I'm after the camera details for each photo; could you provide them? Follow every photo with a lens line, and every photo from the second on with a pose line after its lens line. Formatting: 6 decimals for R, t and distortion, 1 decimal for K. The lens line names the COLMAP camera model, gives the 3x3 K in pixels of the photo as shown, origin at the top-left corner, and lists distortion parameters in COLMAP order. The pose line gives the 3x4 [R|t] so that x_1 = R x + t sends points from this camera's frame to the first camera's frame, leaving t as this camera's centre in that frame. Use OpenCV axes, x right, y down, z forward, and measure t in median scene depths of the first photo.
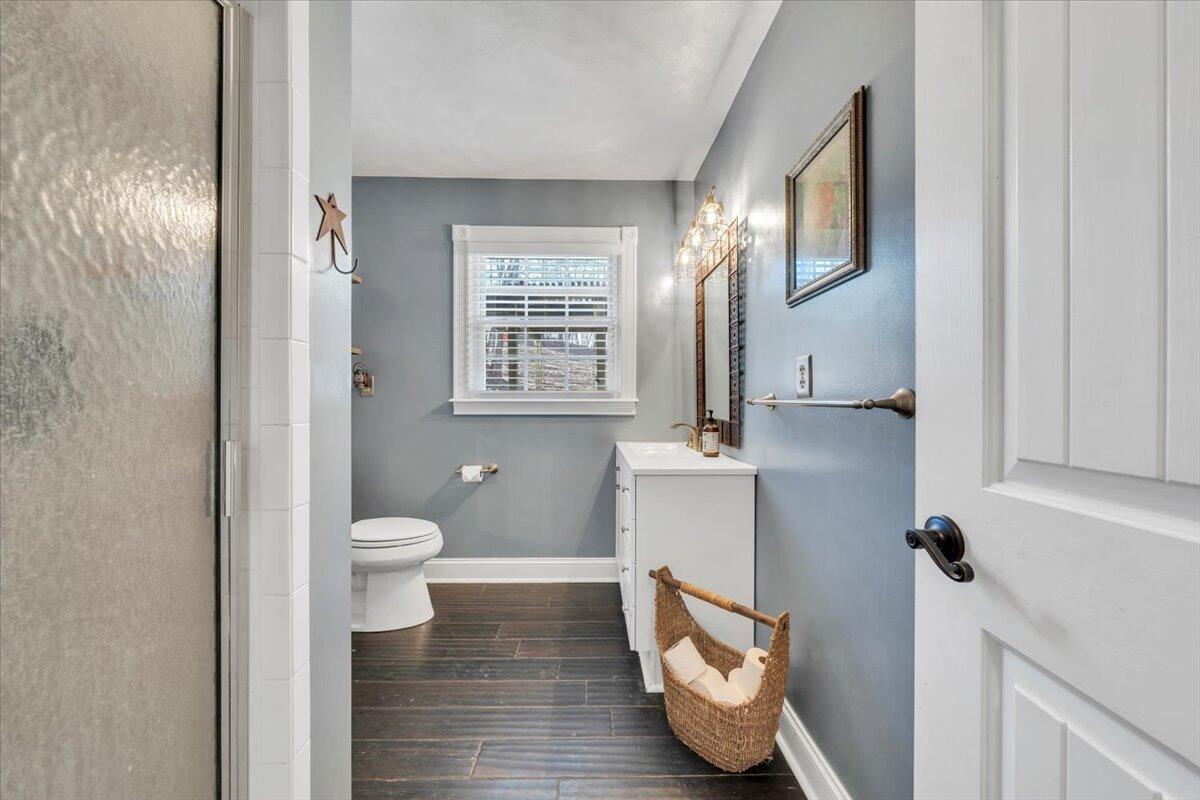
lens RADIAL K [[414.0, 0, 595.9], [0, 414.0, 399.0], [0, 0, 1]] dist [0.007034, -0.000128]
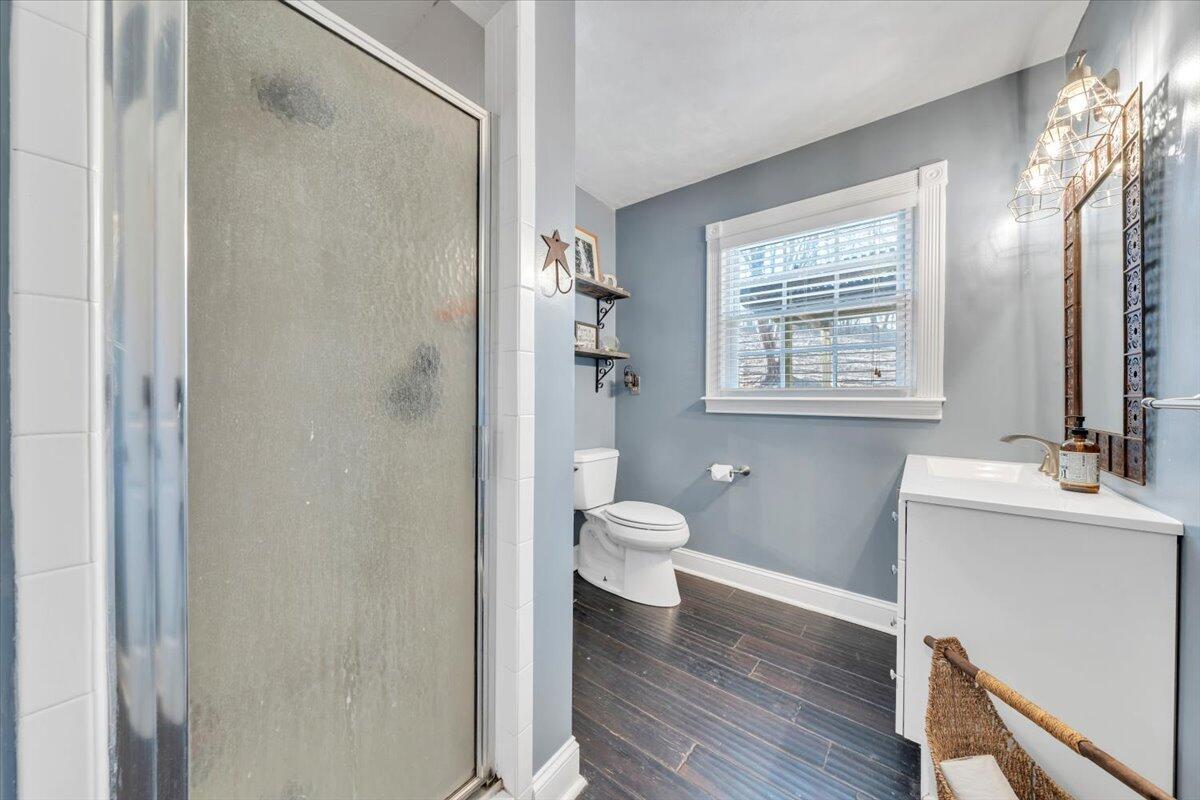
lens RADIAL K [[414.0, 0, 601.6], [0, 414.0, 397.7], [0, 0, 1]] dist [0.007034, -0.000128]
pose [[0.772218, 0.004432, -0.635342, 0.122370], [-0.003309, 0.999990, 0.002954, -0.000197], [0.635349, -0.000179, 0.772225, 0.065544]]
